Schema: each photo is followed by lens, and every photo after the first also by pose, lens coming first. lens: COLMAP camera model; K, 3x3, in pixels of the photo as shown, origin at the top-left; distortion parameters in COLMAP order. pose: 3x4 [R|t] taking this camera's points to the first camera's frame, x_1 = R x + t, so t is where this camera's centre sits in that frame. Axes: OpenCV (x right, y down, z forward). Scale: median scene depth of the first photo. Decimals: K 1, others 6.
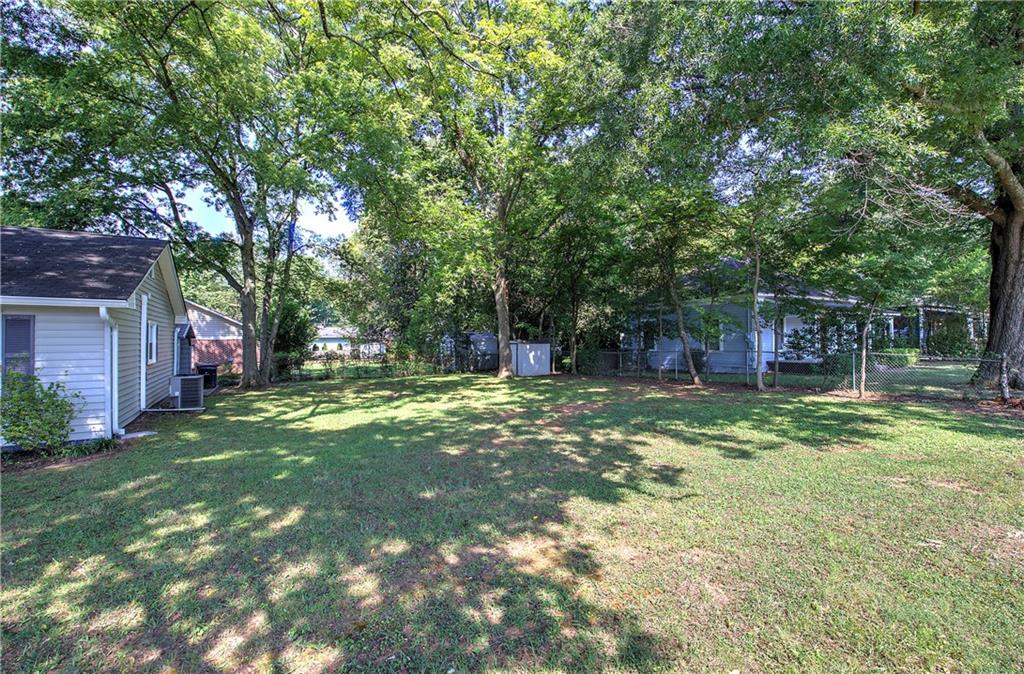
lens RADIAL K [[432.5, 0, 513.0], [0, 432.5, 335.0], [0, 0, 1]] dist [-0.001508, -0.000403]
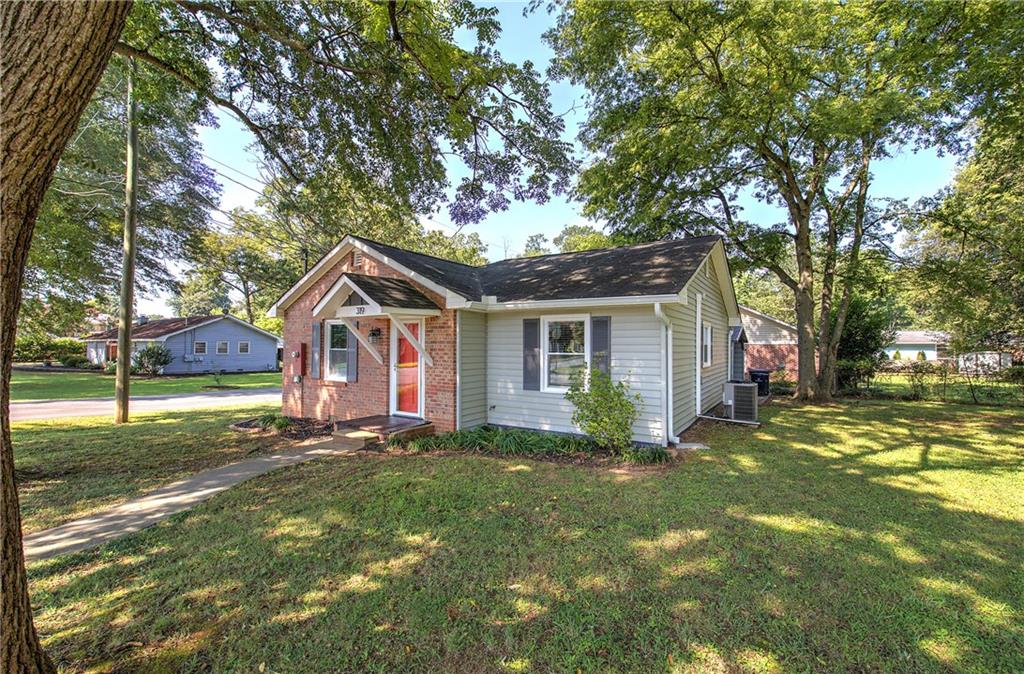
lens RADIAL K [[432.5, 0, 513.9], [0, 432.5, 335.4], [0, 0, 1]] dist [-0.001508, -0.000403]
pose [[0.428363, -0.012060, -0.903526, -0.095120], [0.000658, 0.999915, -0.013035, 0.005619], [0.903607, 0.004989, 0.428334, 0.125726]]
